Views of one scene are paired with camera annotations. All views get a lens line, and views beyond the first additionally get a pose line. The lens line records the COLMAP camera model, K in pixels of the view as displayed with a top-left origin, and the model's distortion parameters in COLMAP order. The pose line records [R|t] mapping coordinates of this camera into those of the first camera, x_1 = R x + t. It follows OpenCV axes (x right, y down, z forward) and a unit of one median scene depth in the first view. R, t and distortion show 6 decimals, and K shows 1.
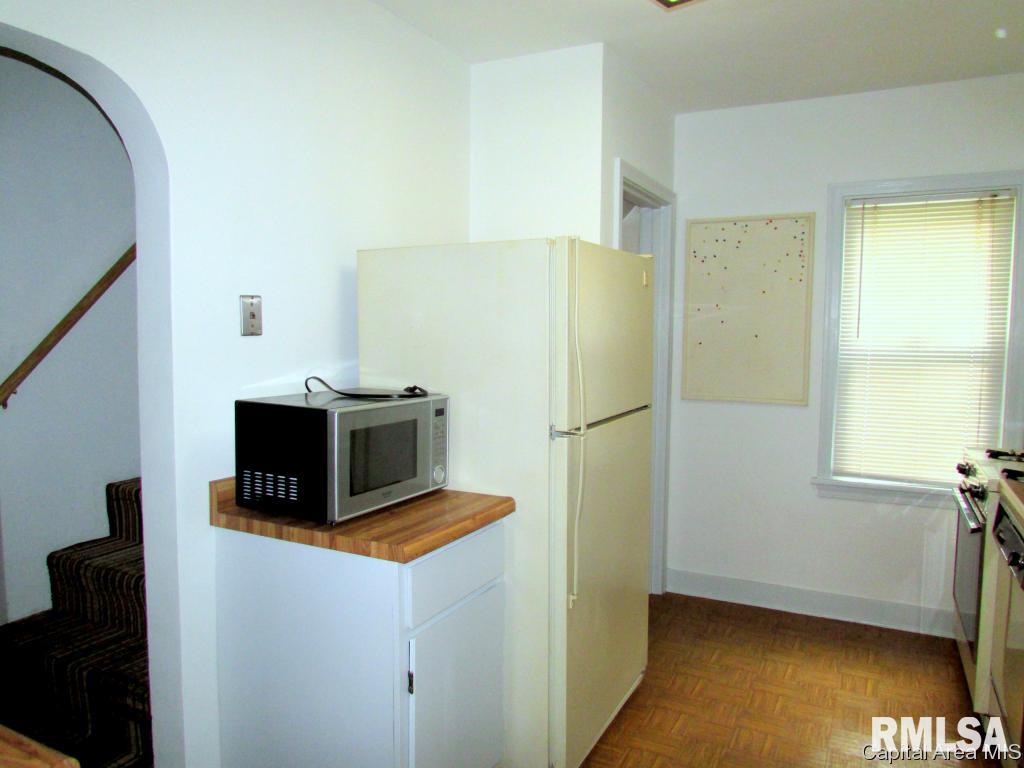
lens RADIAL K [[751.1, 0, 511.2], [0, 751.1, 395.0], [0, 0, 1]] dist [-0.007436, -0.001918]
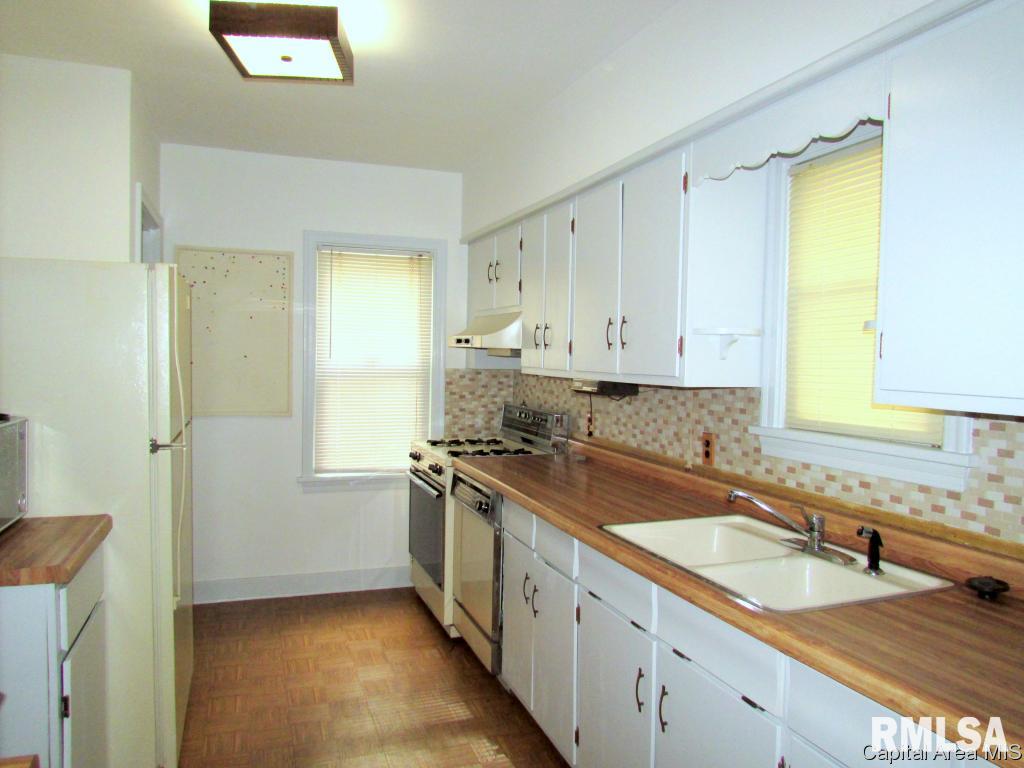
lens RADIAL K [[751.1, 0, 511.2], [0, 751.1, 395.0], [0, 0, 1]] dist [-0.007436, -0.001918]
pose [[0.693819, -0.029305, 0.719553, -0.240891], [0.047806, 0.998842, -0.005417, 0.004665], [-0.718561, 0.038157, 0.694416, -0.067587]]
